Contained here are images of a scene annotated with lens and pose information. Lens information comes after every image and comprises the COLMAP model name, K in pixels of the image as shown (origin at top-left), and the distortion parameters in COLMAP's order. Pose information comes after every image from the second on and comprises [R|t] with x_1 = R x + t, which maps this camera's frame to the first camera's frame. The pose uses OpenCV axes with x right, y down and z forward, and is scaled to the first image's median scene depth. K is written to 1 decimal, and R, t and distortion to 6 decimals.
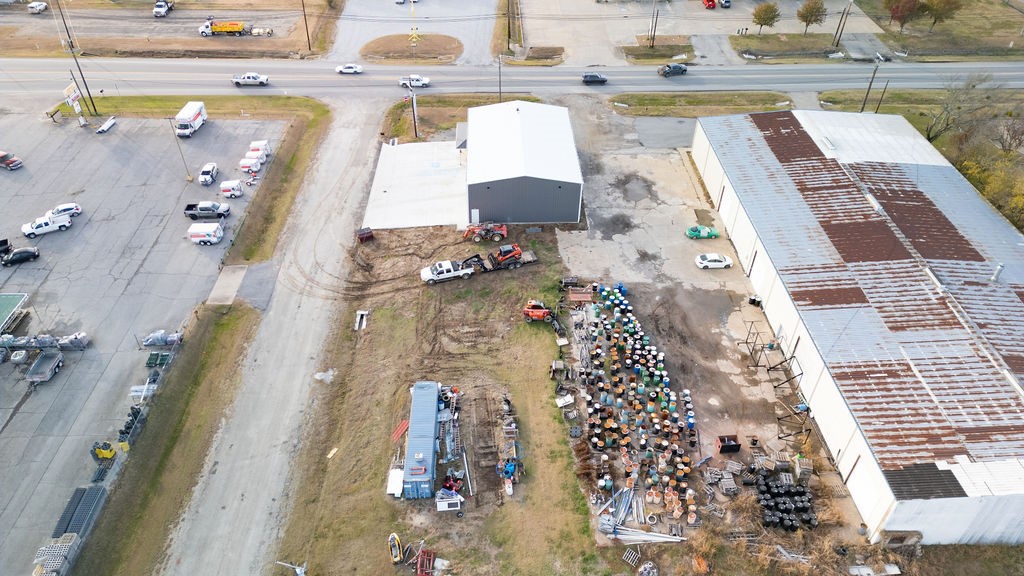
lens RADIAL K [[709.5, 0, 507.2], [0, 709.5, 295.0], [0, 0, 1]] dist [0.087762, -0.077020]
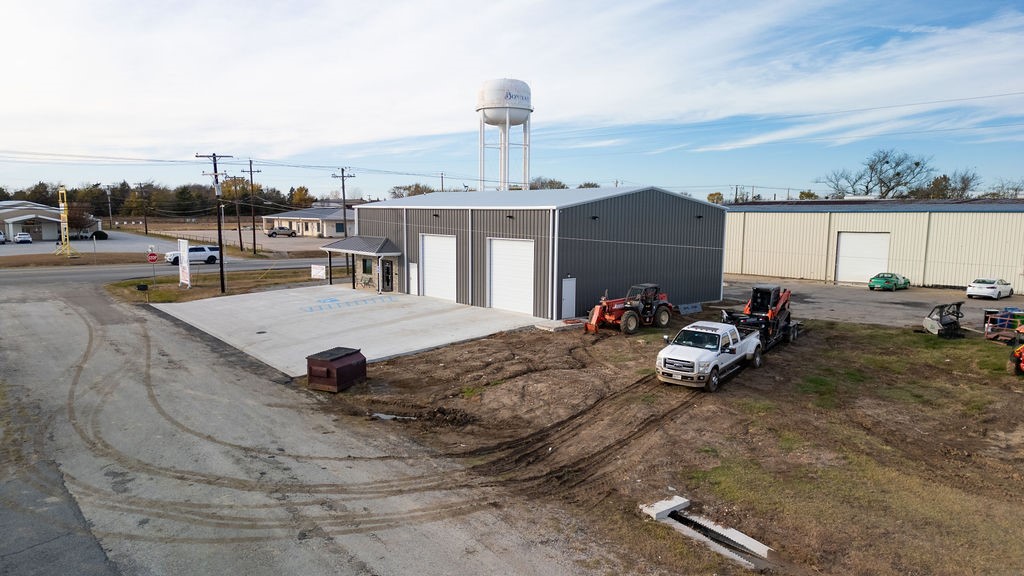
lens RADIAL K [[709.5, 0, 507.2], [0, 709.5, 295.0], [0, 0, 1]] dist [0.087762, -0.077020]
pose [[0.793875, -0.074712, 0.603474, -0.344518], [0.380237, 0.835458, -0.396773, 0.036833], [-0.474534, 0.544452, 0.691657, 0.802879]]
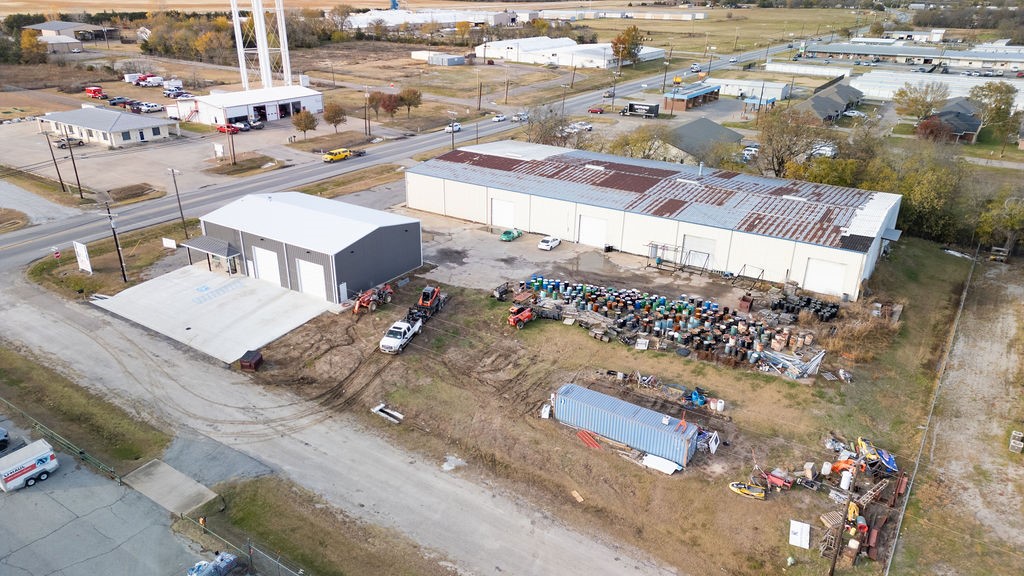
lens RADIAL K [[709.5, 0, 507.2], [0, 709.5, 295.0], [0, 0, 1]] dist [0.087762, -0.077020]
pose [[0.566240, -0.330999, 0.754859, -0.627629], [0.513251, 0.858194, -0.008693, -0.001414], [-0.644938, 0.392355, 0.655830, 0.348193]]
